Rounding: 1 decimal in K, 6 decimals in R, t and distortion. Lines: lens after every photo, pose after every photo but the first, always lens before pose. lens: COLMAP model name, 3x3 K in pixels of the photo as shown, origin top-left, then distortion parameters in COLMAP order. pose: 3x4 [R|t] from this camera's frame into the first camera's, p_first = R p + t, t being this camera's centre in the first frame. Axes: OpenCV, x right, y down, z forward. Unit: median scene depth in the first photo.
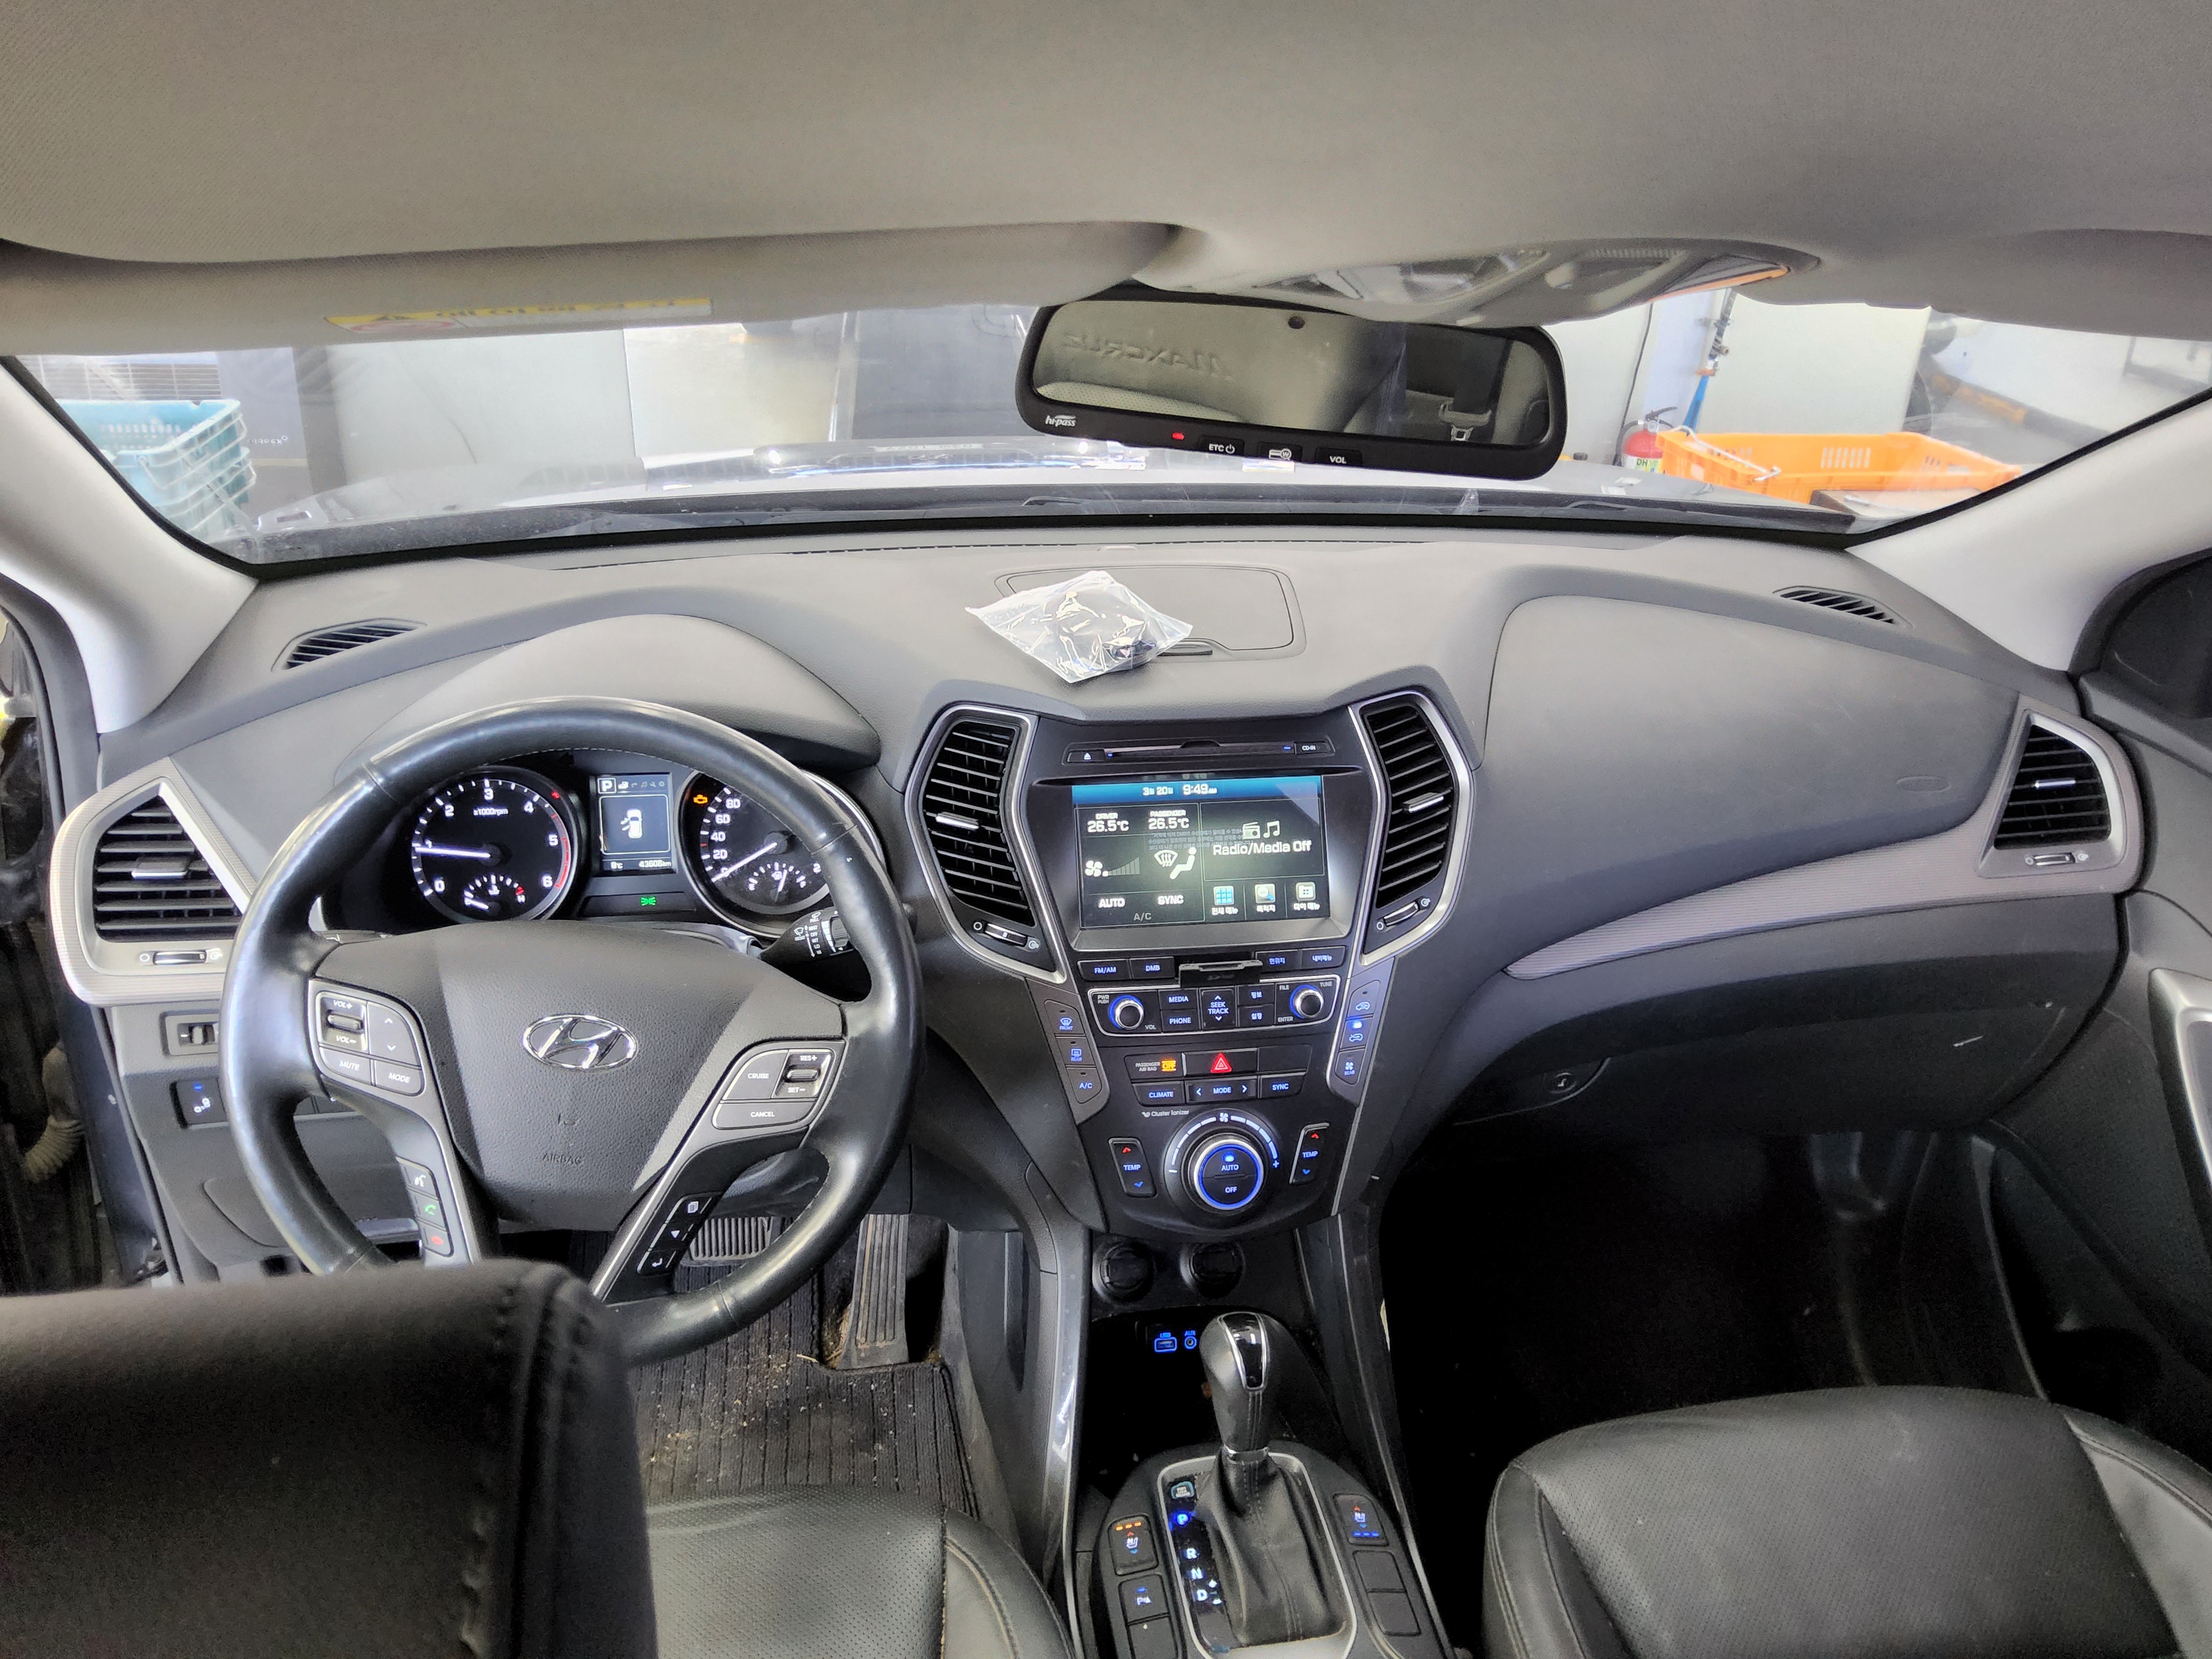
lens RADIAL K [[1706.0, 0, 1154.5], [0, 1706.0, 836.8], [0, 0, 1]] dist [0.111400, -0.229323]
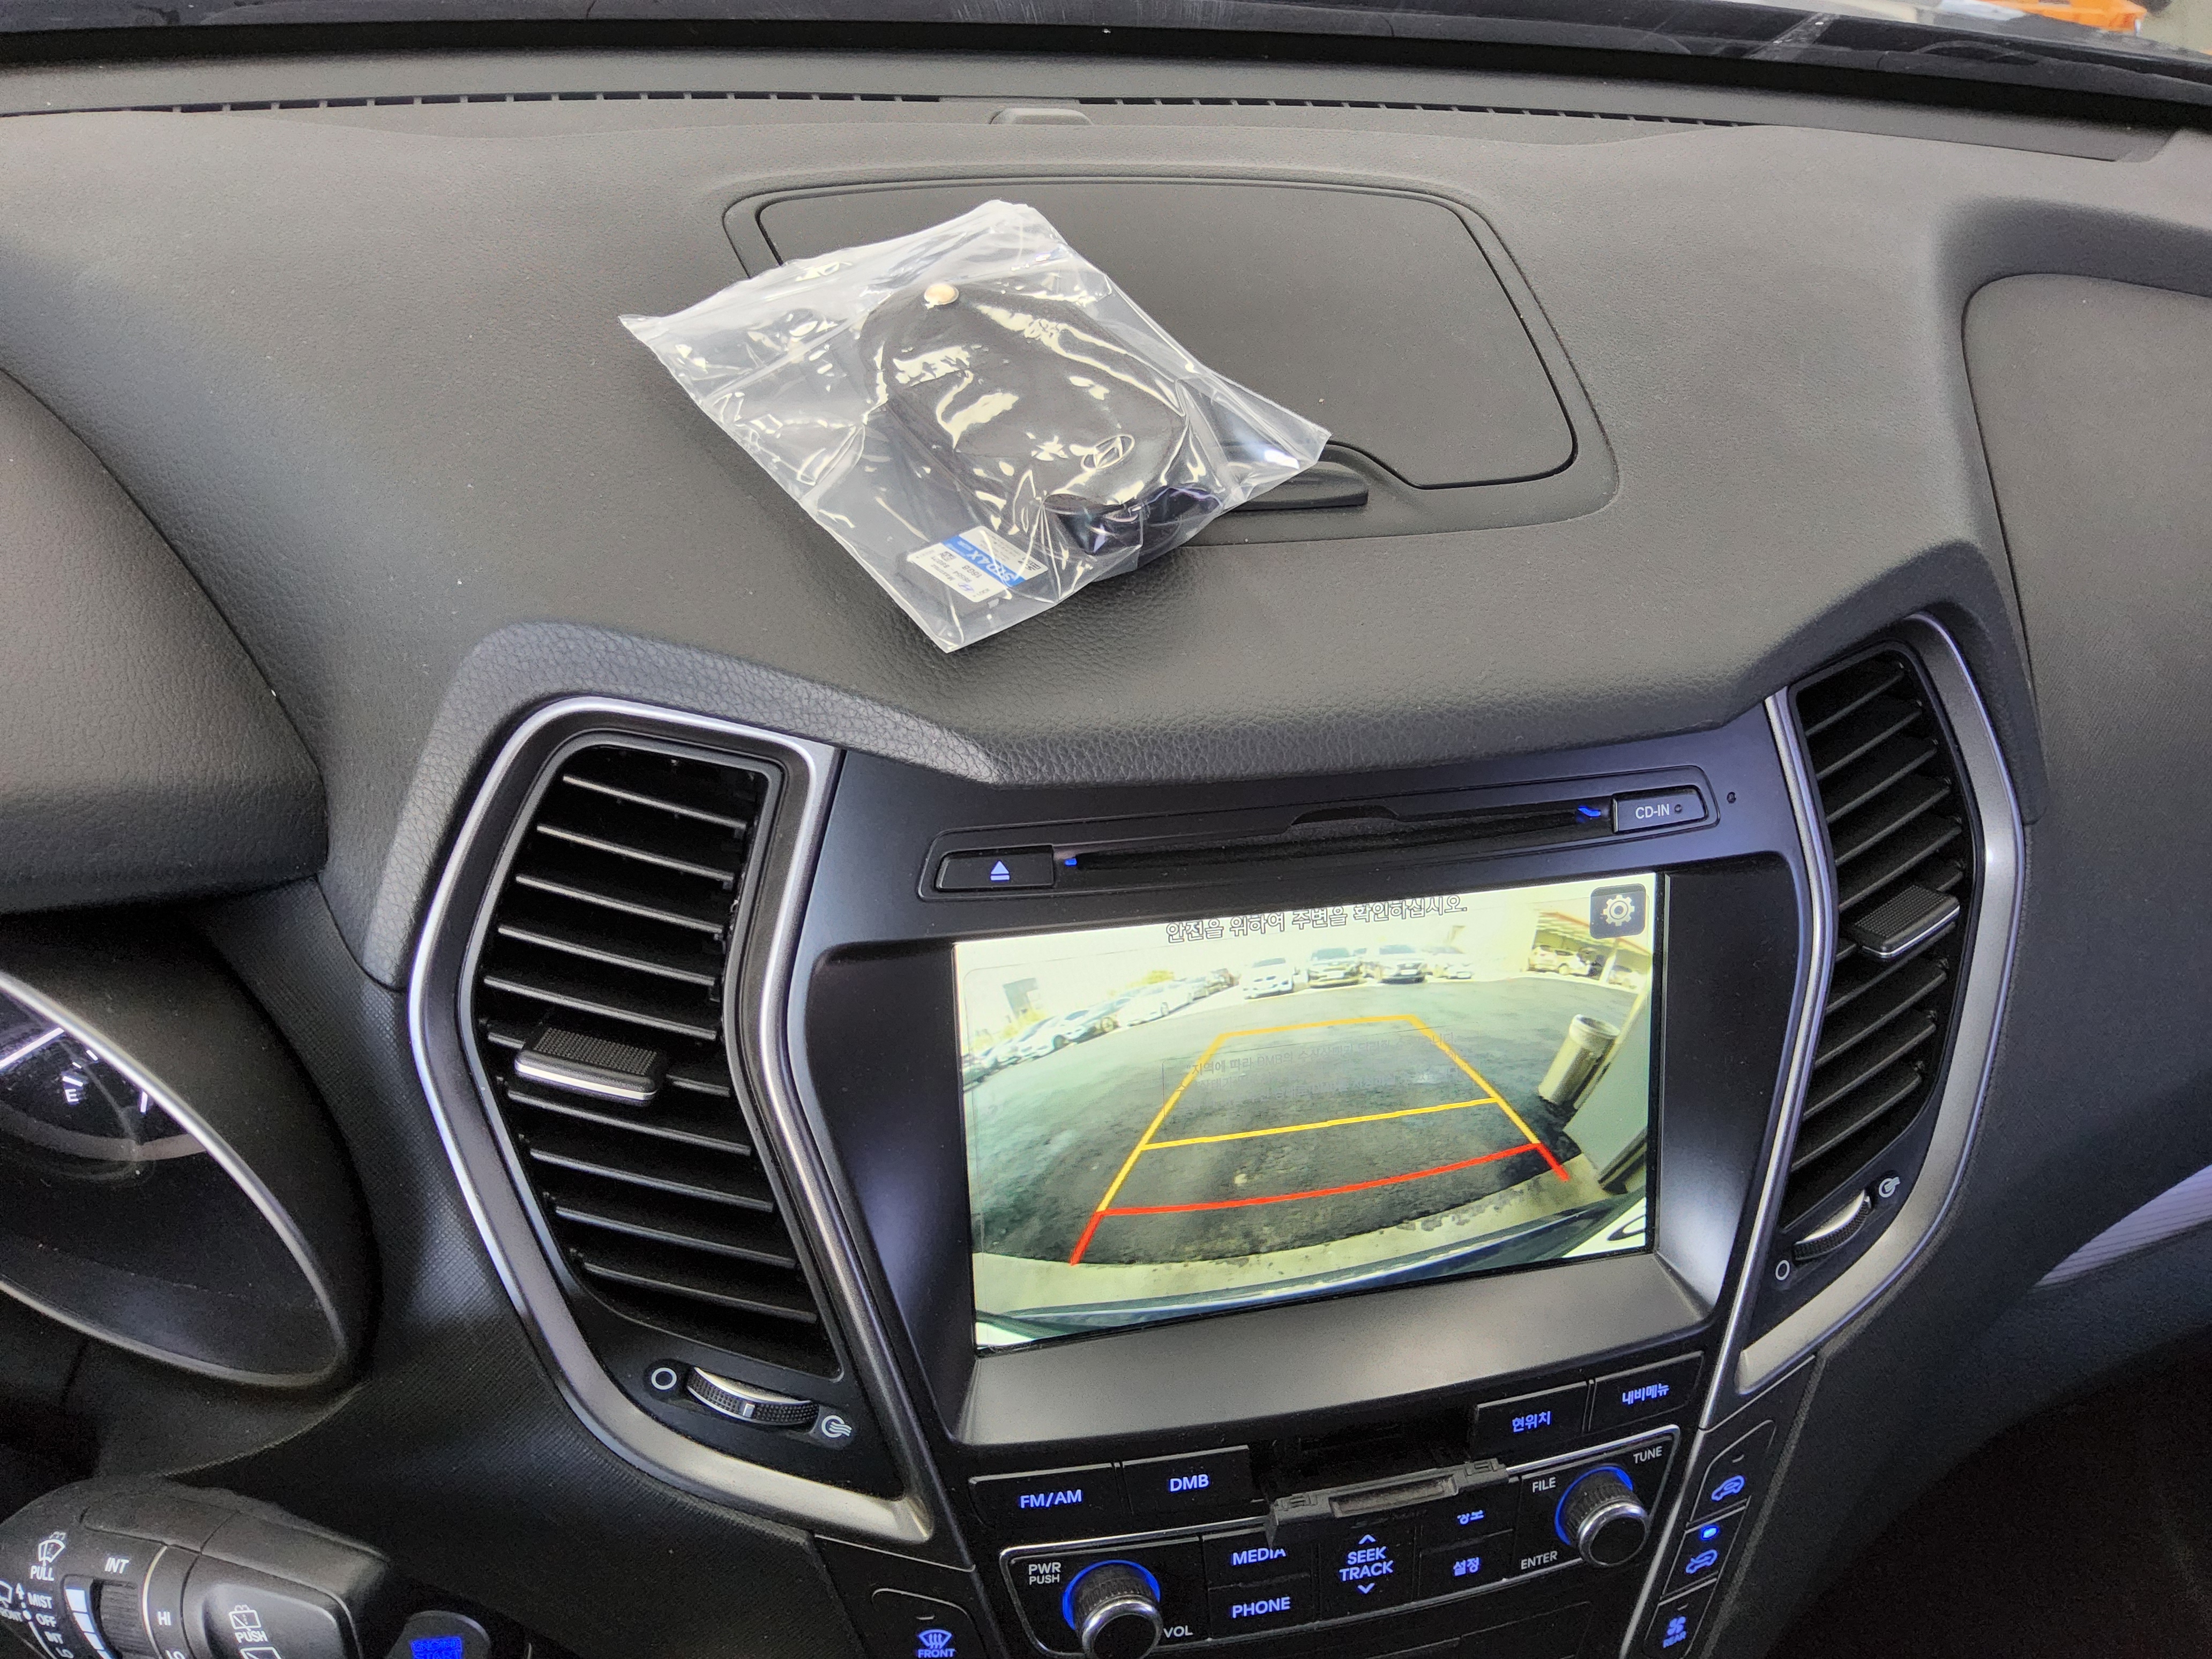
lens RADIAL K [[1706.0, 0, 1154.5], [0, 1706.0, 836.8], [0, 0, 1]] dist [0.111400, -0.229323]
pose [[0.996285, 0.005263, 0.085953, -0.036399], [-0.027311, 0.965912, 0.257425, -0.130105], [-0.081668, -0.258816, 0.962468, 0.663987]]
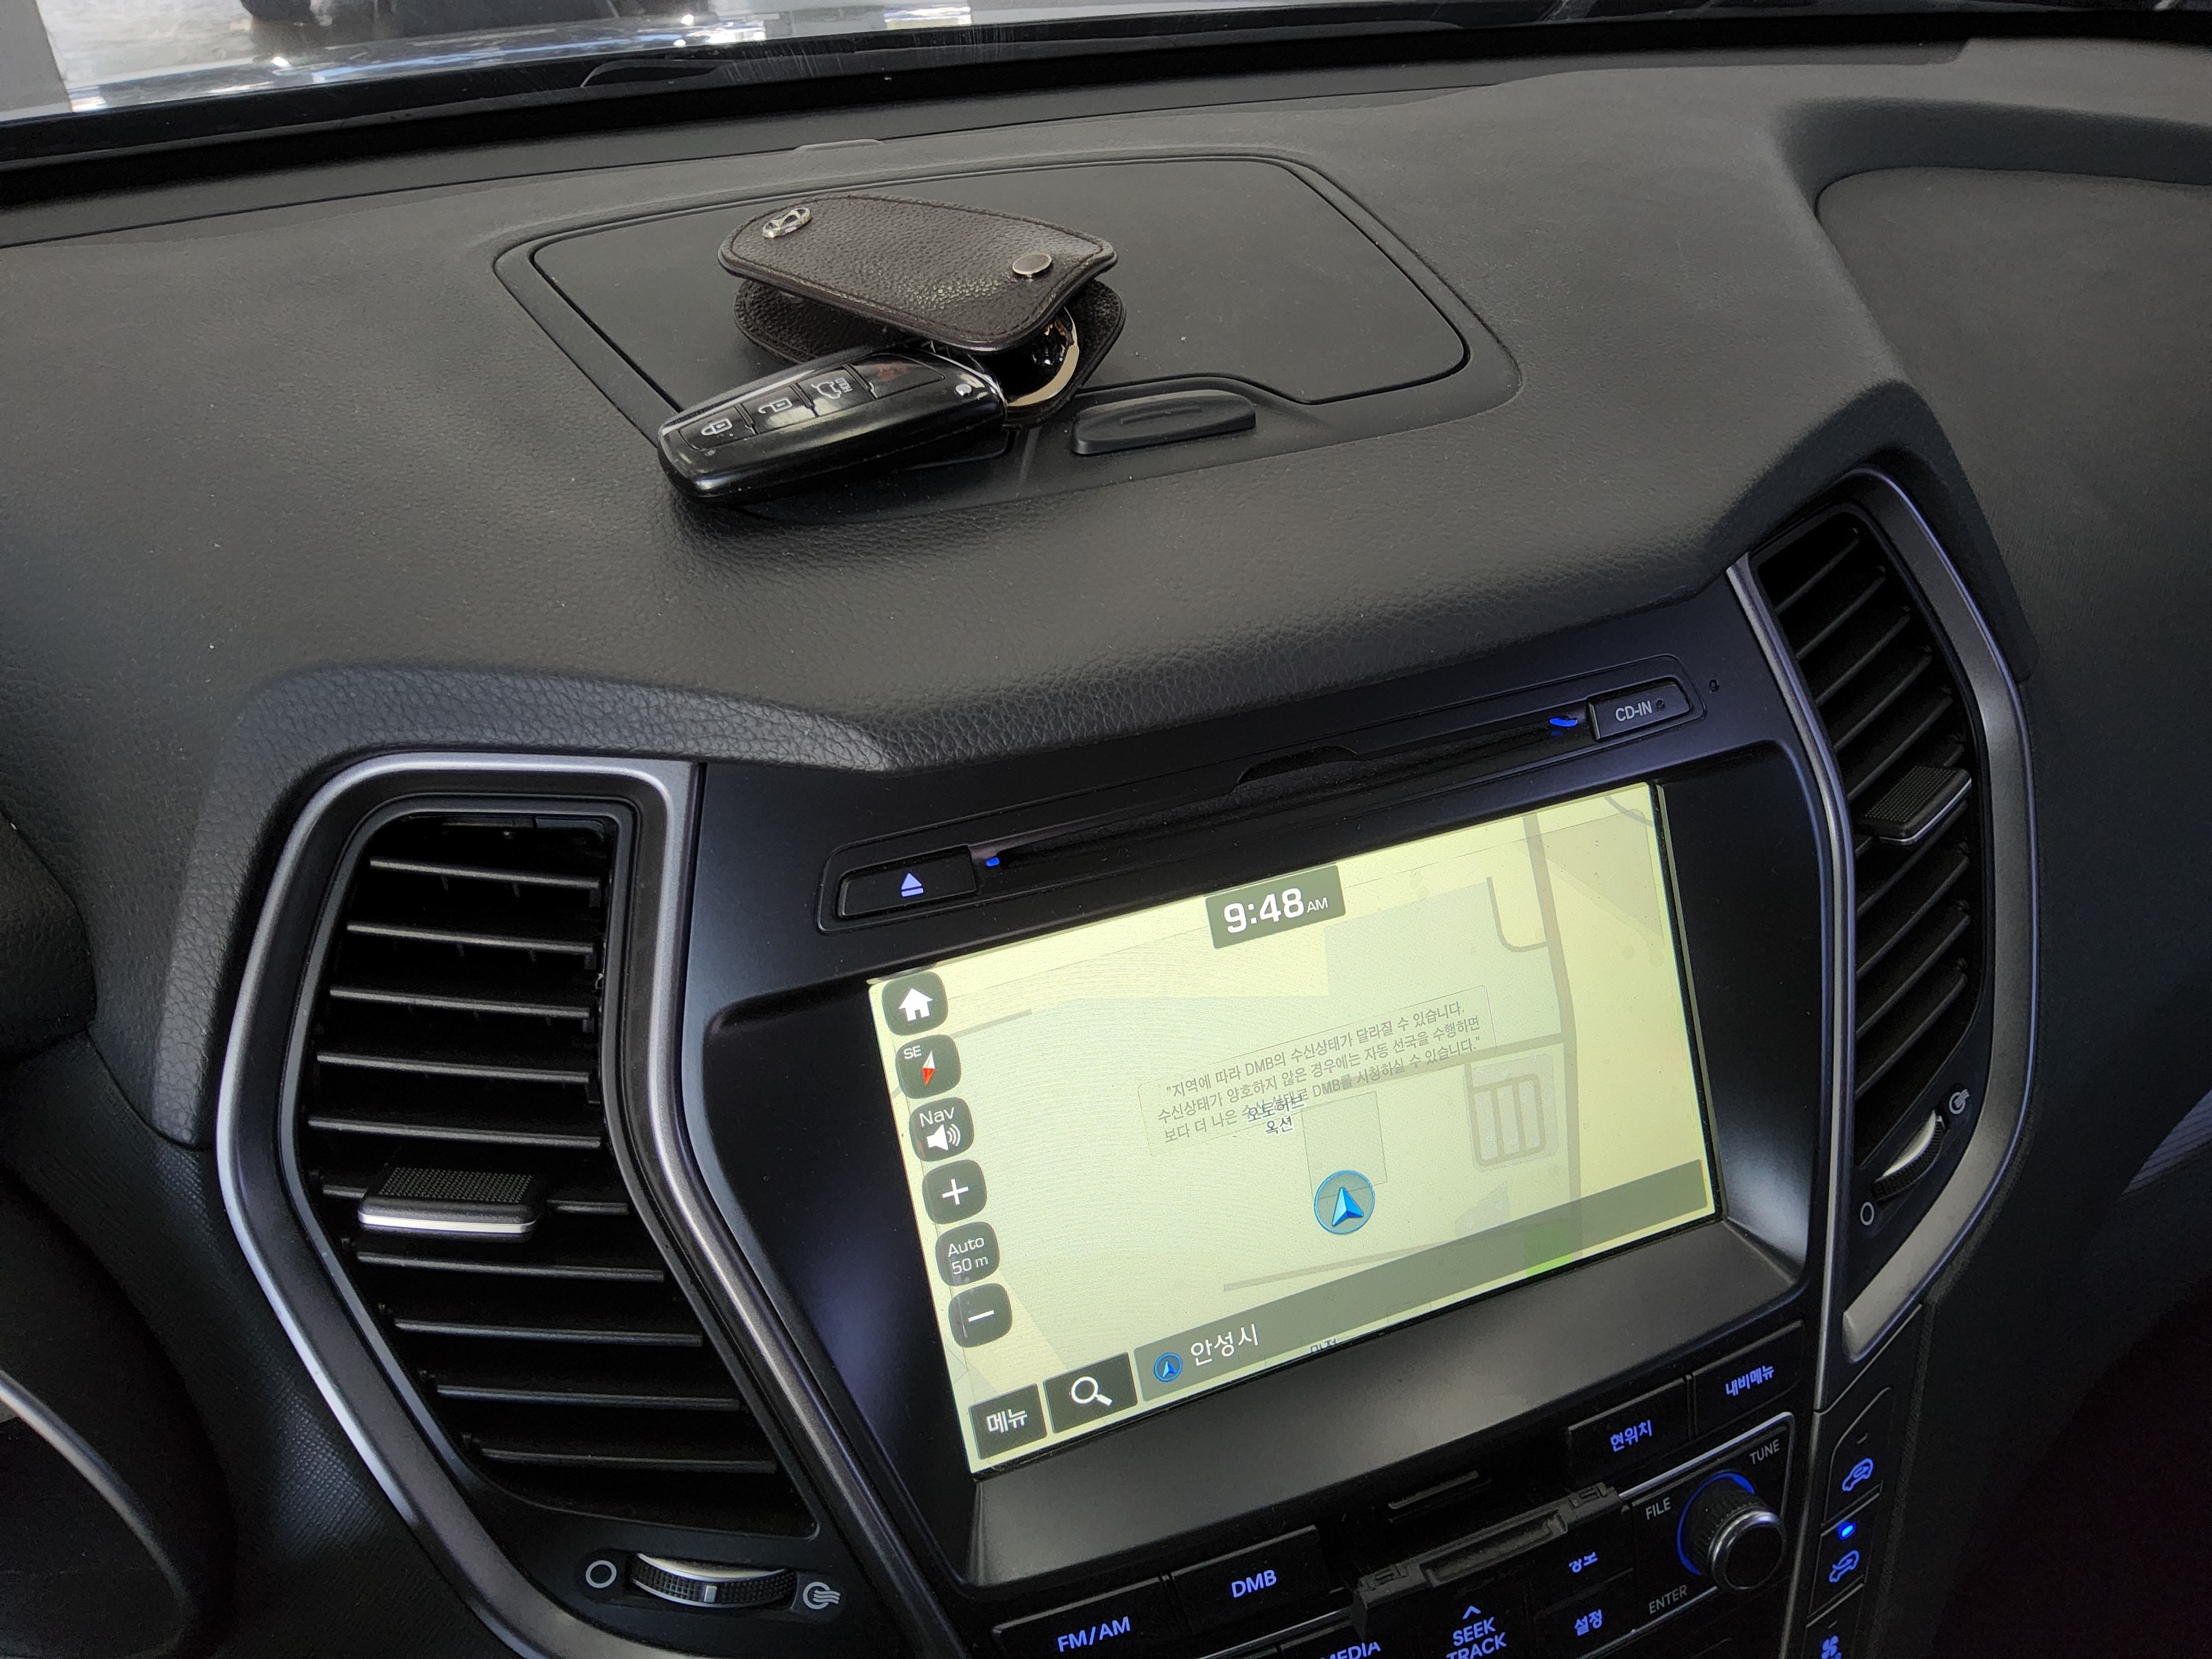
lens RADIAL K [[1706.0, 0, 1154.5], [0, 1706.0, 836.8], [0, 0, 1]] dist [0.111400, -0.229323]
pose [[0.977064, -0.153388, 0.147712, -0.038733], [0.125888, 0.975522, 0.180302, -0.093876], [-0.171752, -0.157571, 0.972457, 0.702479]]
